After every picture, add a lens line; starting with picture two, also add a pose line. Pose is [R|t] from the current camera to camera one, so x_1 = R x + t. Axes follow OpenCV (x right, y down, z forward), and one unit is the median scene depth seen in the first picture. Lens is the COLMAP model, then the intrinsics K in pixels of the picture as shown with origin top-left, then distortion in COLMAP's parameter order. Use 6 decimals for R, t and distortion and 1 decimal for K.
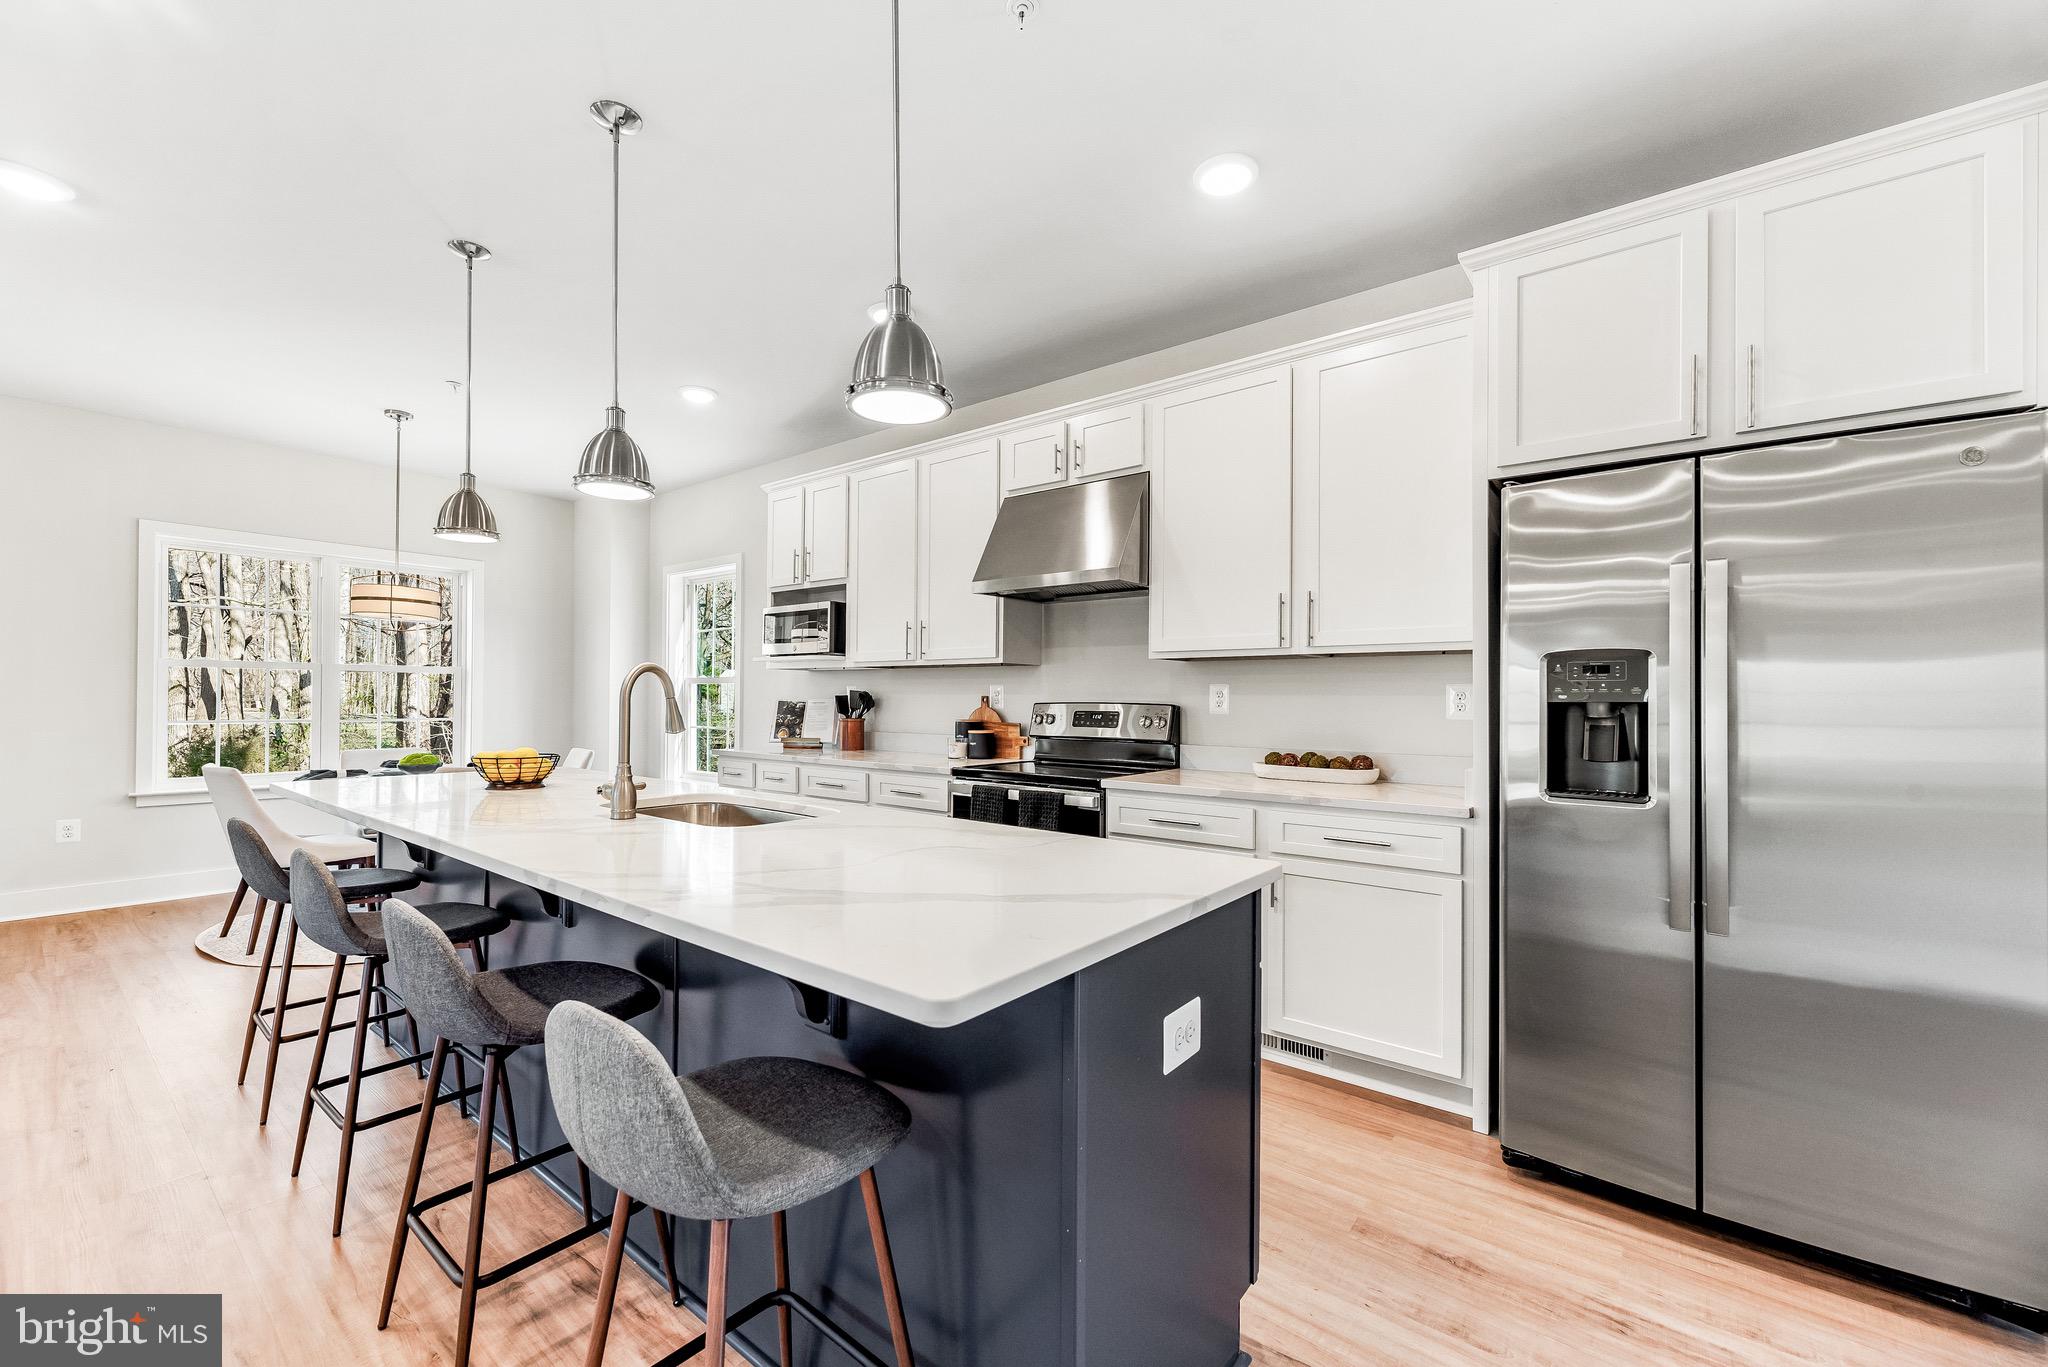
lens RADIAL K [[829.3, 0, 1025.0], [0, 829.3, 692.4], [0, 0, 1]] dist [0.001608, 0.000307]
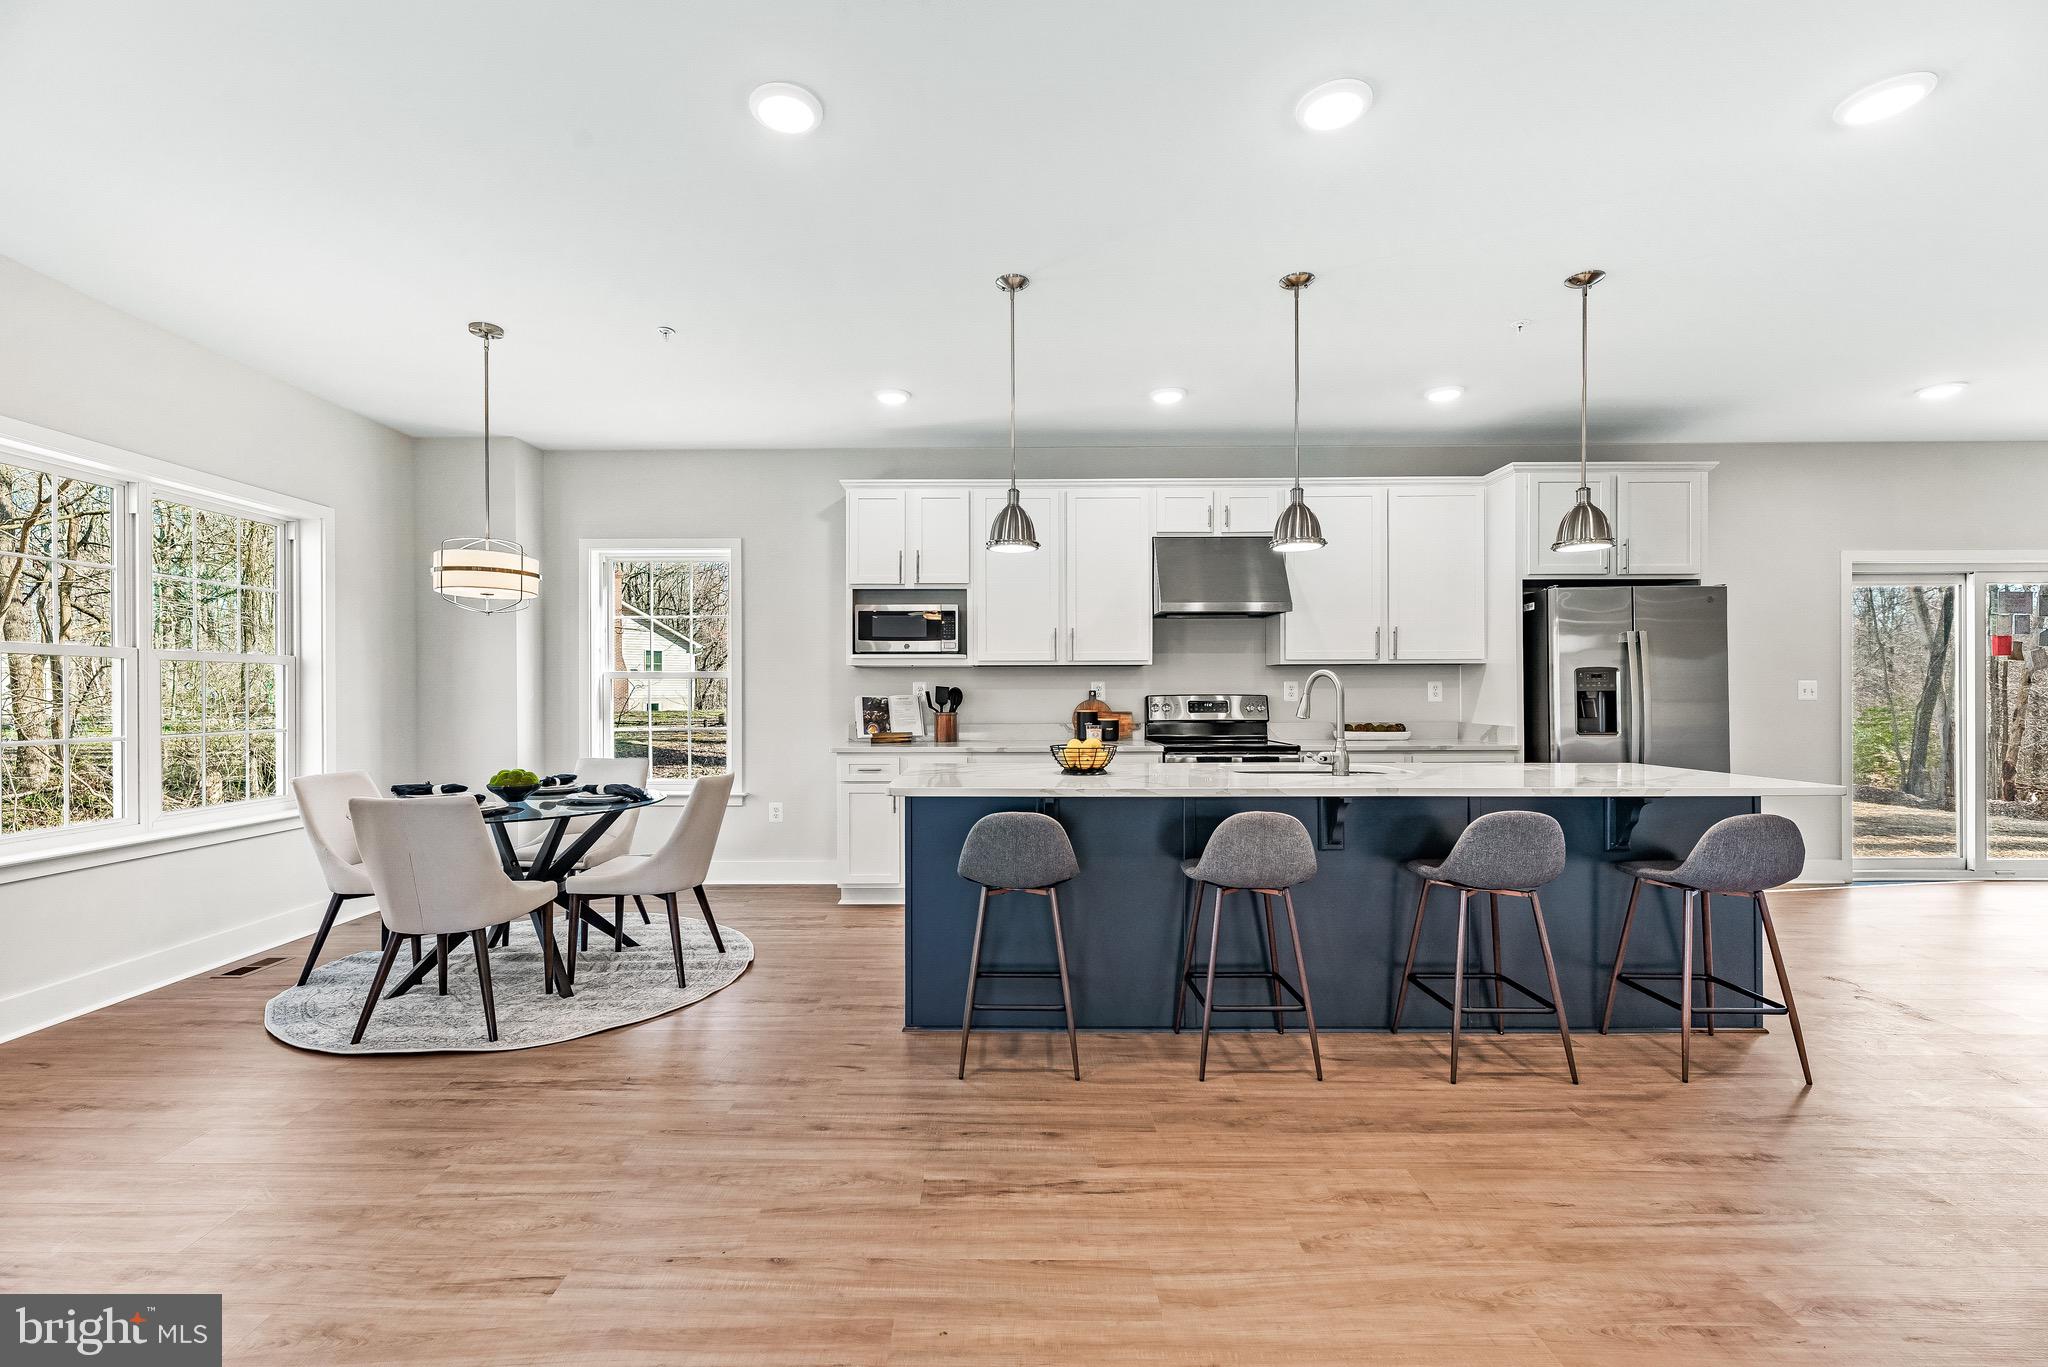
lens RADIAL K [[829.3, 0, 1025.0], [0, 829.3, 692.4], [0, 0, 1]] dist [0.001608, 0.000307]
pose [[0.775183, -0.012276, 0.631617, -0.947582], [0.004080, 0.999888, 0.014425, -0.011222], [-0.631724, -0.008605, 0.775146, 0.116410]]
